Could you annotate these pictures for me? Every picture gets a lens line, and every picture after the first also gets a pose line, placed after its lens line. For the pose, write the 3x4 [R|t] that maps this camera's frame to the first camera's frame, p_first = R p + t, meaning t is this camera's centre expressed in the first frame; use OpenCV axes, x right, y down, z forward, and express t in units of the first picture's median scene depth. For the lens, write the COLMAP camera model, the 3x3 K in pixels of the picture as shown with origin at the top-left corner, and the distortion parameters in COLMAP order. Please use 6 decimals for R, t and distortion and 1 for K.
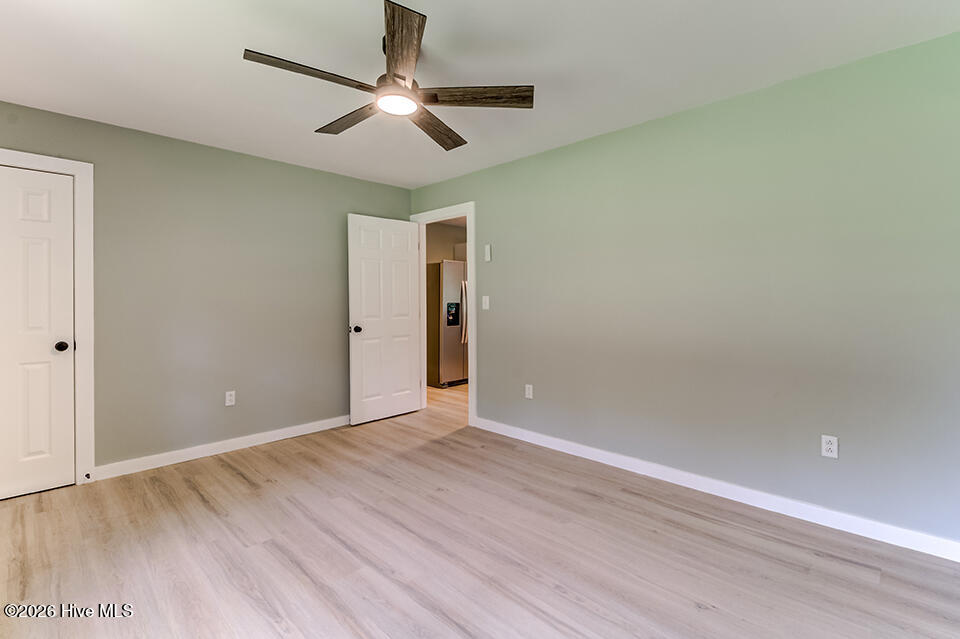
lens RADIAL K [[442.6, 0, 473.6], [0, 442.6, 300.6], [0, 0, 1]] dist [-0.002067, -0.003001]
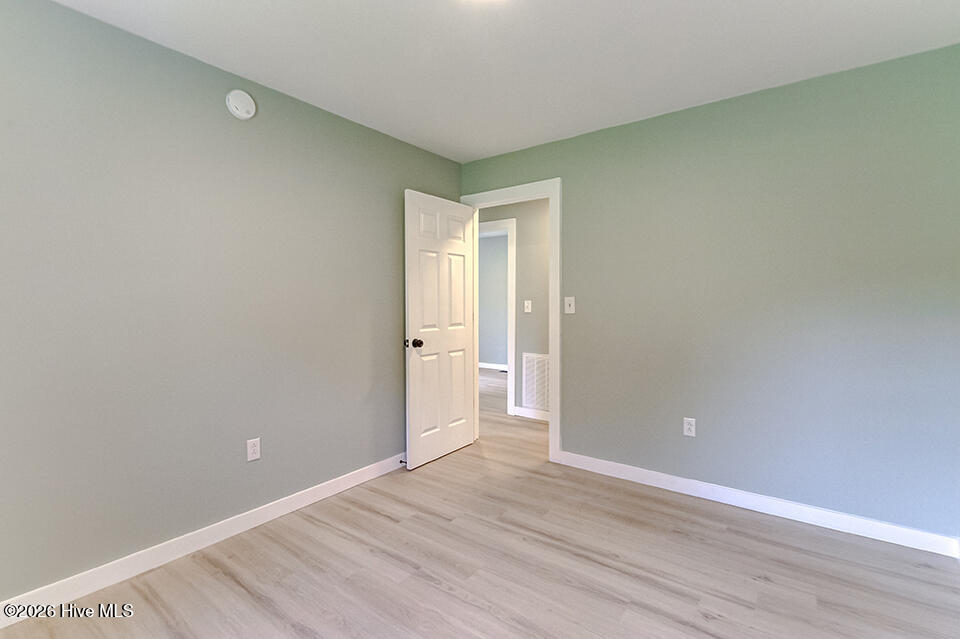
lens RADIAL K [[442.6, 0, 474.8], [0, 442.6, 312.0], [0, 0, 1]] dist [-0.002067, -0.003001]
pose [[0.992050, -0.004654, 0.125754, -0.258585], [0.002025, 0.999777, 0.021022, -0.003405], [-0.125824, -0.020600, 0.991839, 0.247767]]
